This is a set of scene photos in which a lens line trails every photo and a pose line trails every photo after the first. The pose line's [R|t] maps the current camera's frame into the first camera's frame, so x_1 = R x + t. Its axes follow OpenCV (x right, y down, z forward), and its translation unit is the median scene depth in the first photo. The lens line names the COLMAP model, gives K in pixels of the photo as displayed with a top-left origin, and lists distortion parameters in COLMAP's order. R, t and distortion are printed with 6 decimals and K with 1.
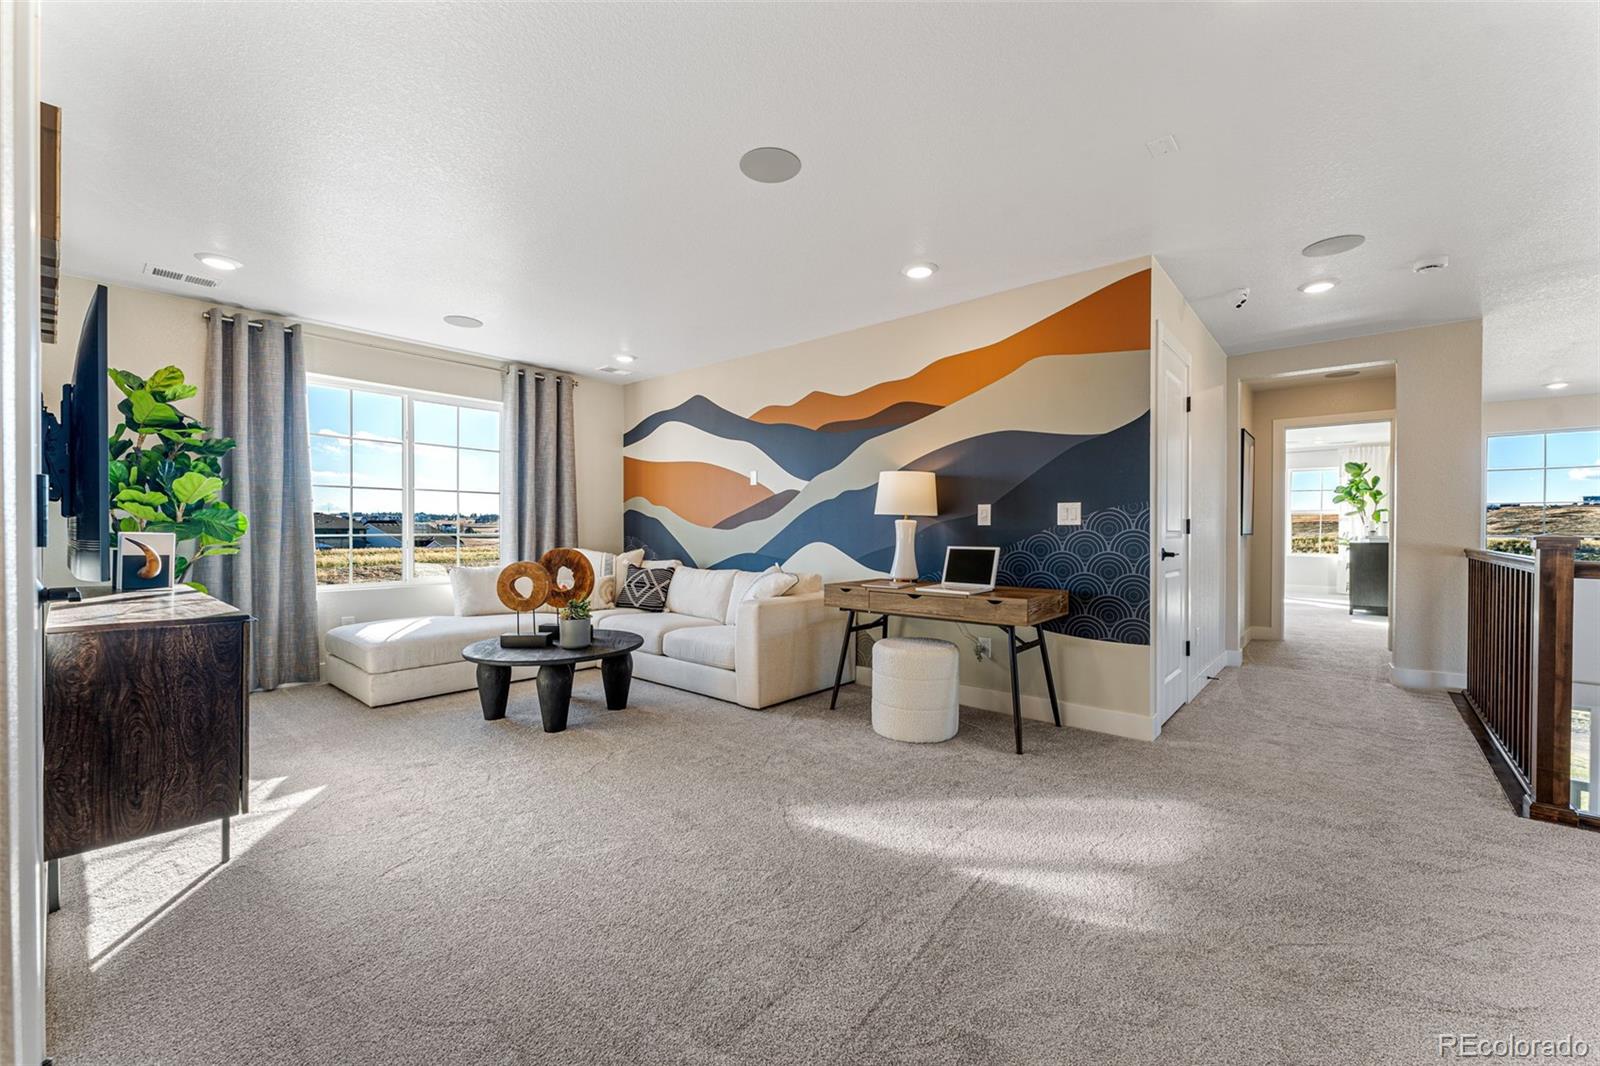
lens RADIAL K [[652.6, 0, 798.9], [0, 652.6, 533.1], [0, 0, 1]] dist [0.000432, -0.000110]
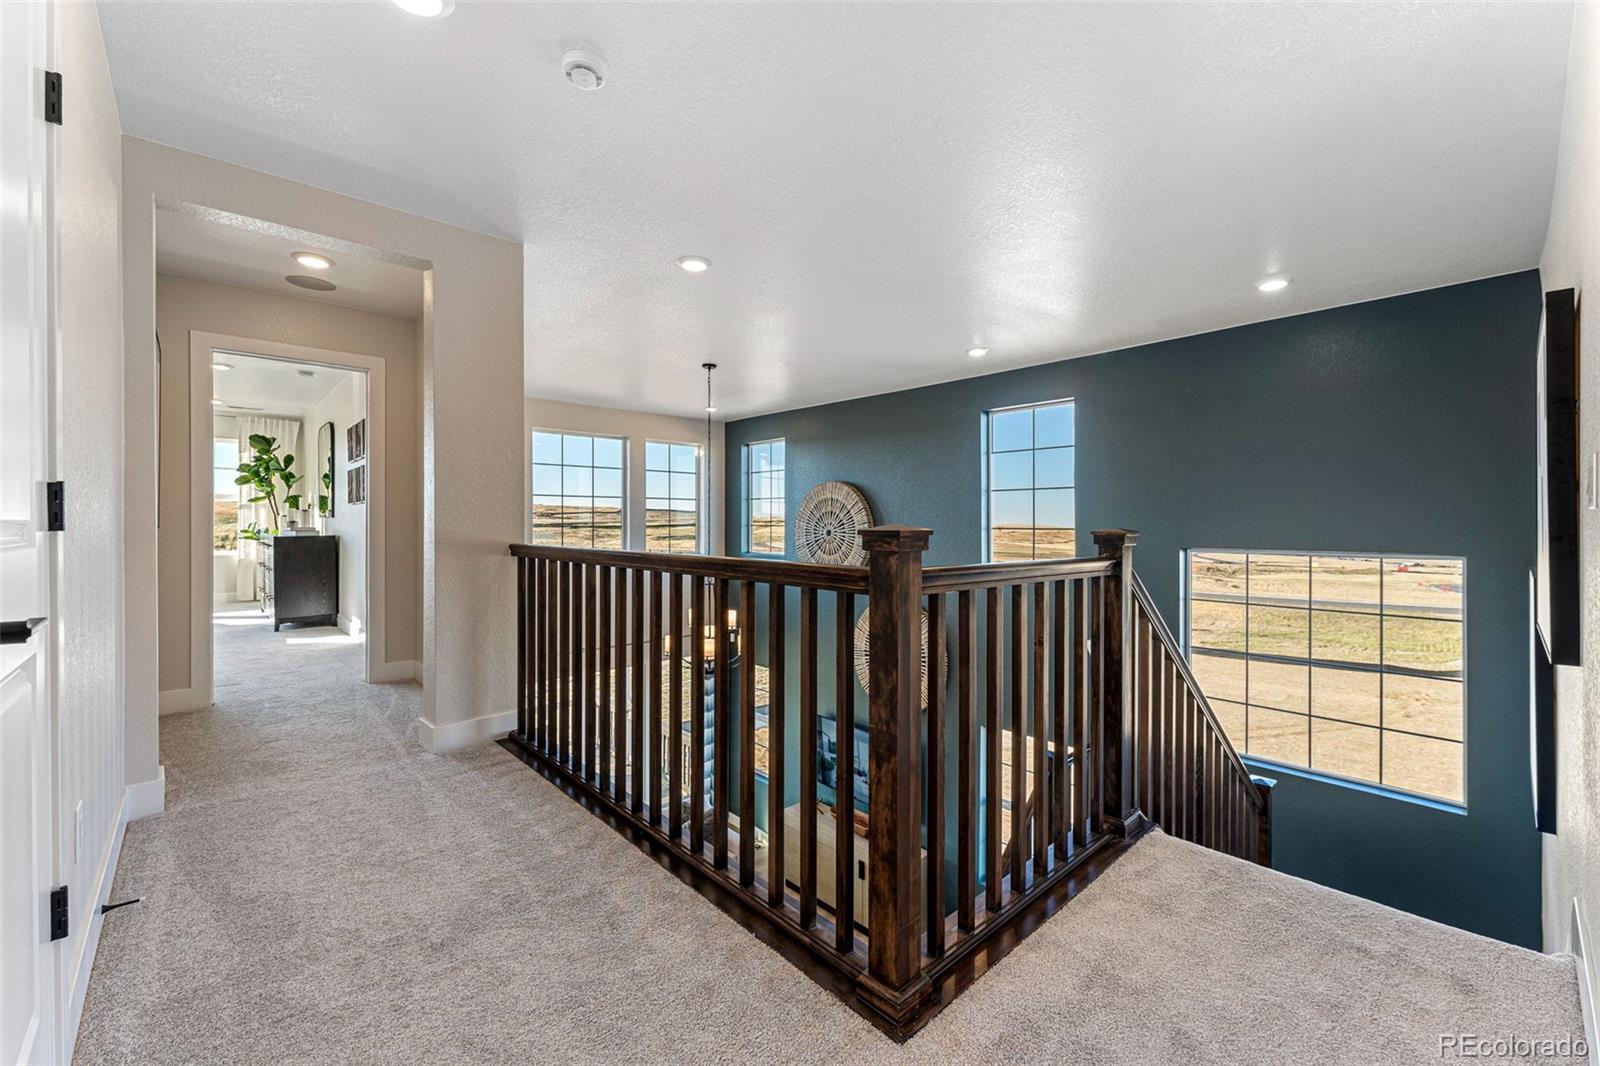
lens RADIAL K [[652.6, 0, 796.3], [0, 652.6, 526.6], [0, 0, 1]] dist [0.000432, -0.000110]
pose [[0.123107, -0.011053, 0.992332, 0.162819], [0.005788, 0.999929, 0.010419, -0.001202], [-0.992377, 0.004461, 0.123162, 0.297829]]
